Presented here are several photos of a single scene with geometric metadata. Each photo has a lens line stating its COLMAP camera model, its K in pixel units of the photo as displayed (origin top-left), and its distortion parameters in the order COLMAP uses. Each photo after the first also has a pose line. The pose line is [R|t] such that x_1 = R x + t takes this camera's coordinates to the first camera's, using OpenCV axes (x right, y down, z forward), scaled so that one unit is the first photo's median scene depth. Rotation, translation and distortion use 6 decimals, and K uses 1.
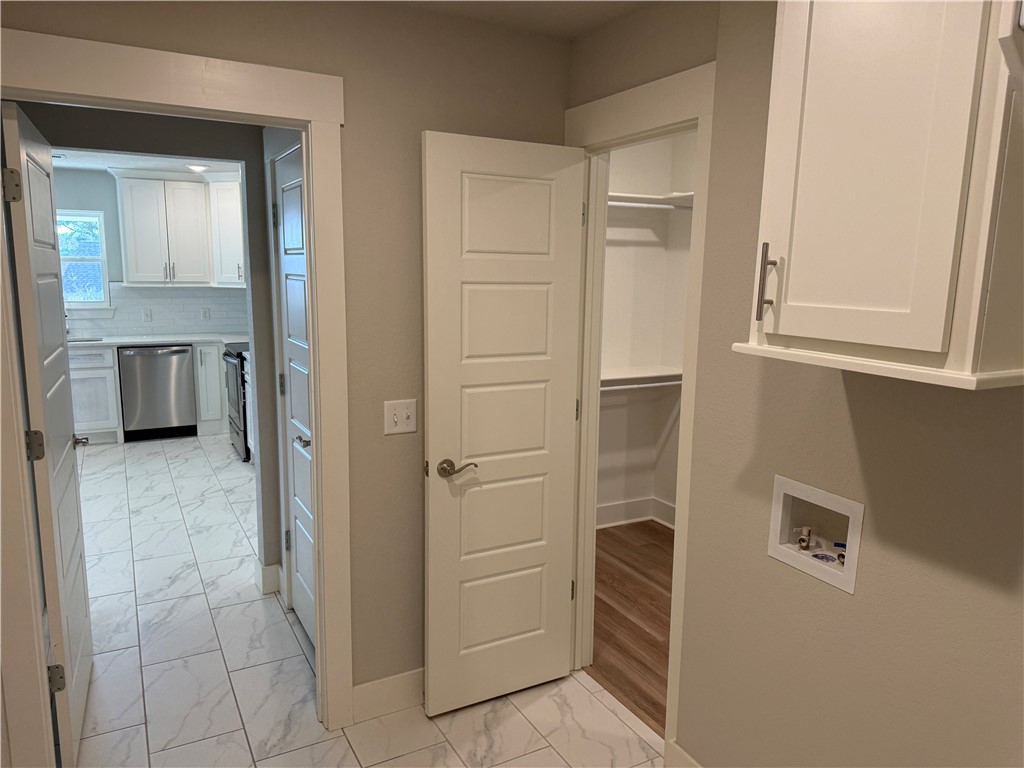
lens RADIAL K [[728.5, 0, 512.0], [0, 728.5, 384.0], [0, 0, 1]] dist [0.087846, -0.147294]
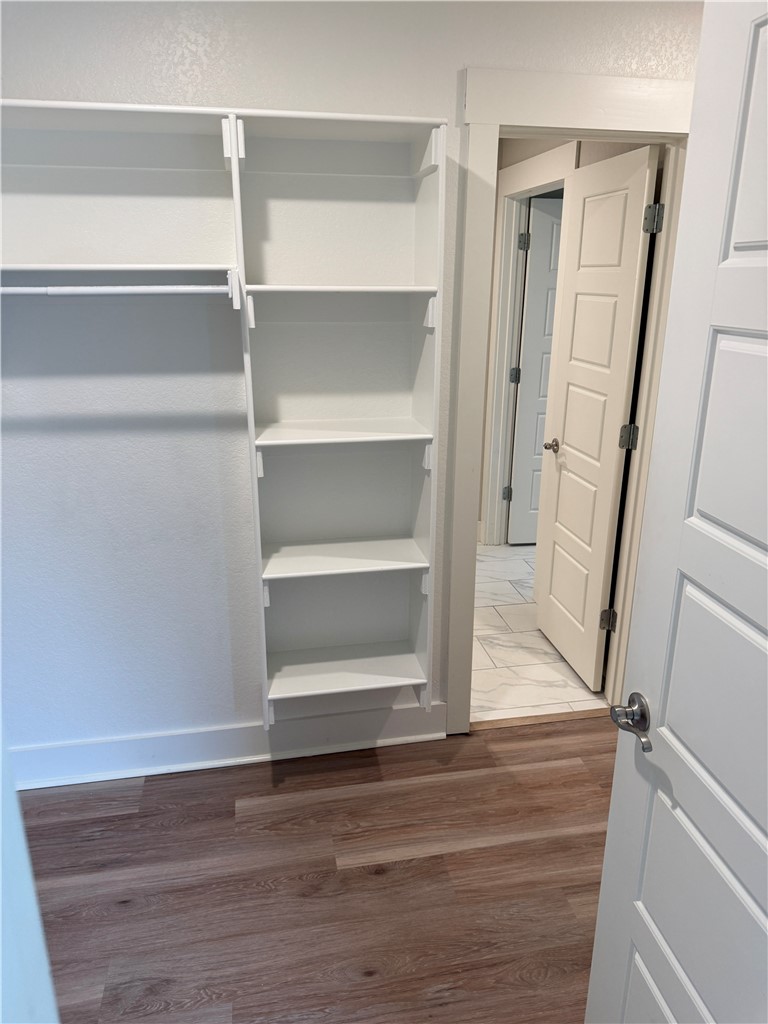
lens RADIAL K [[728.5, 0, 396.5], [0, 728.5, 514.9], [0, 0, 1]] dist [0.087846, -0.147294]
pose [[-0.302416, 0.282635, -0.910309, 1.157226], [-0.166376, 0.924714, 0.342379, -0.158559], [0.938543, 0.254994, -0.232625, 1.035754]]
